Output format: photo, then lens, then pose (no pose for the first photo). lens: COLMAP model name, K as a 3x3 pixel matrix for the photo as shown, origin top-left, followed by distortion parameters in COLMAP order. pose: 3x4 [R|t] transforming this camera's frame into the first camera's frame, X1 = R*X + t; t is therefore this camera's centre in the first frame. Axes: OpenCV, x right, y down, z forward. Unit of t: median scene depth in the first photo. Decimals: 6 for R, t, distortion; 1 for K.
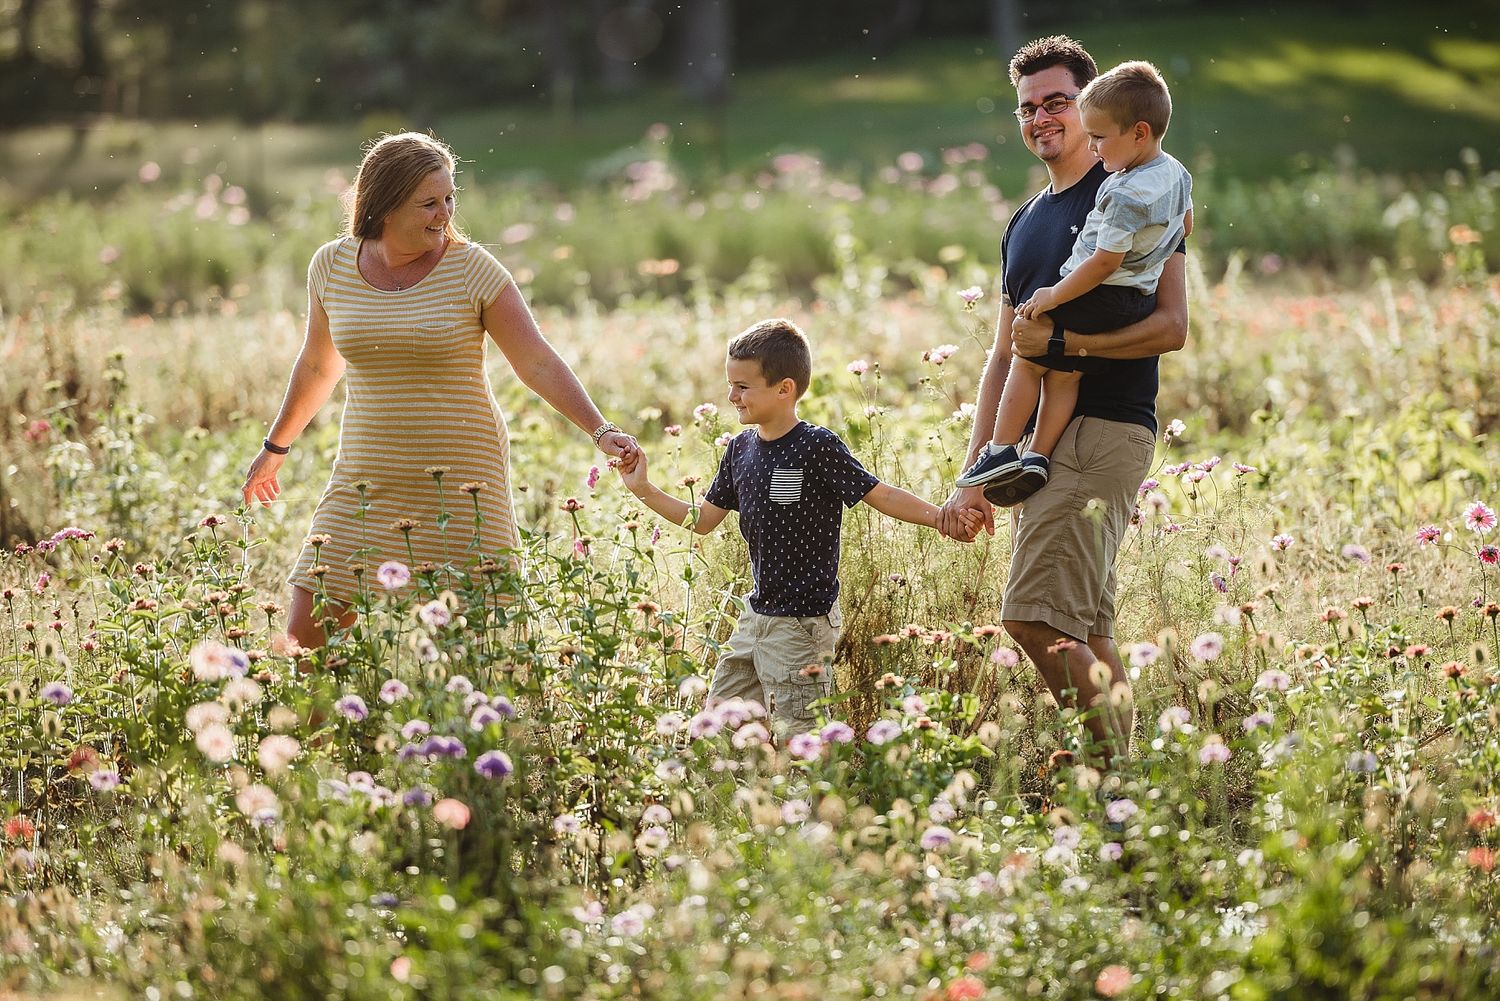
lens RADIAL K [[8369.2, 0, 751.9], [0, 8369.2, 509.7], [0, 0, 1]] dist [2.092047, 0.000000]
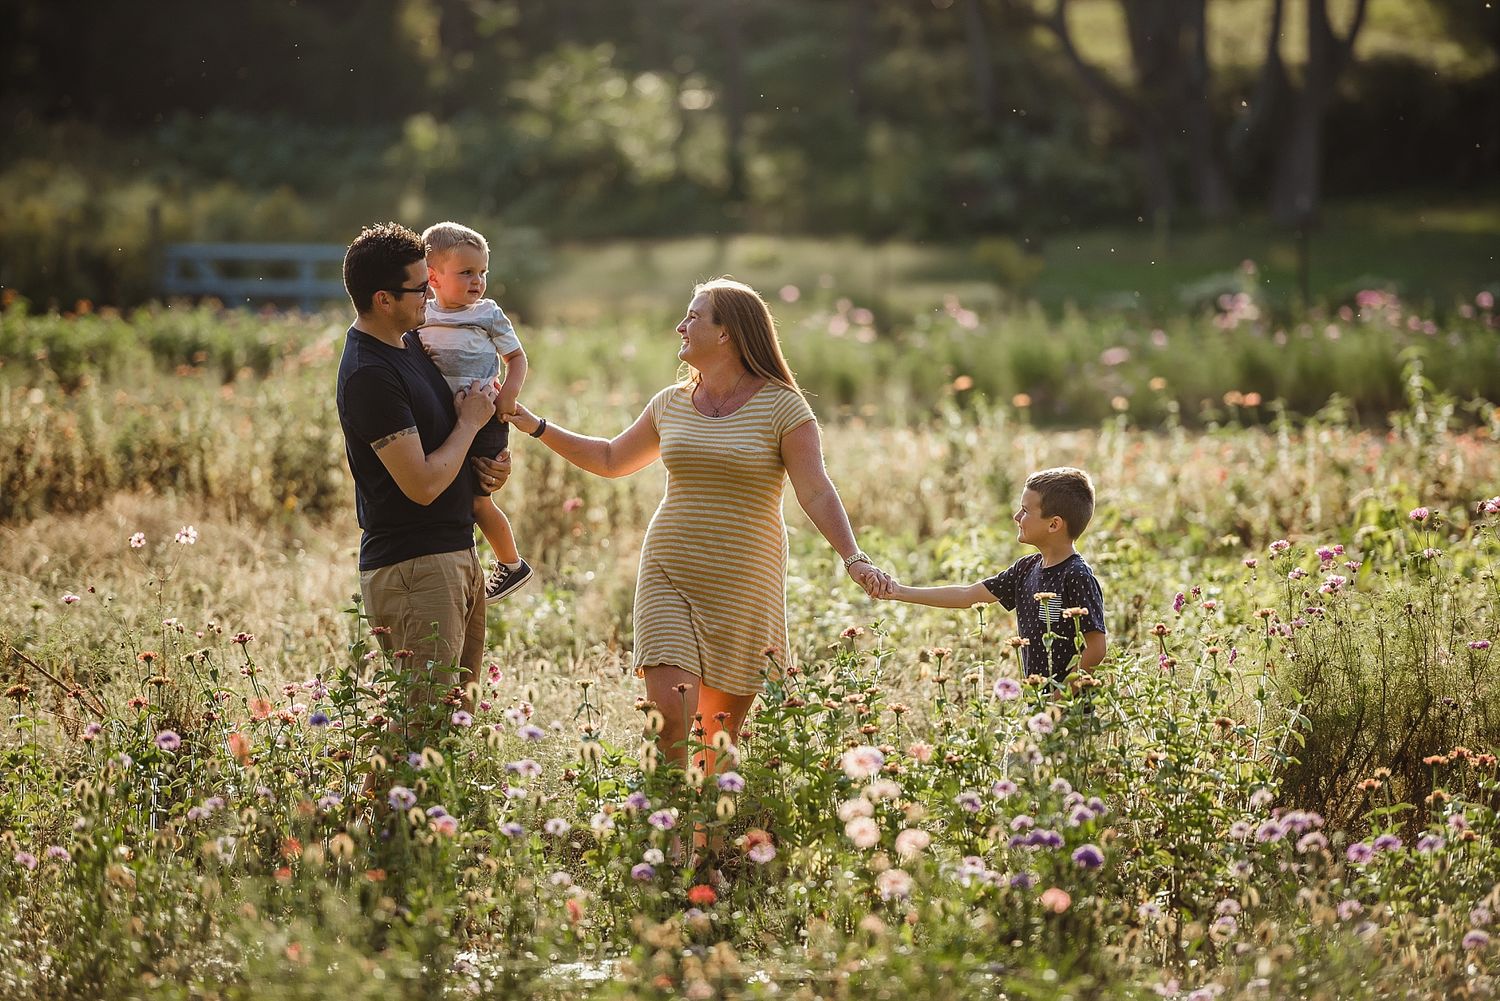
lens RADIAL K [[8369.2, 0, 755.0], [0, 8369.2, 484.6], [0, 0, 1]] dist [2.092047, 0.000000]
pose [[0.997023, 0.036303, -0.068026, 0.000910], [-0.036875, 0.999294, -0.007165, -0.010084], [0.067718, 0.009652, 0.997658, -0.157371]]
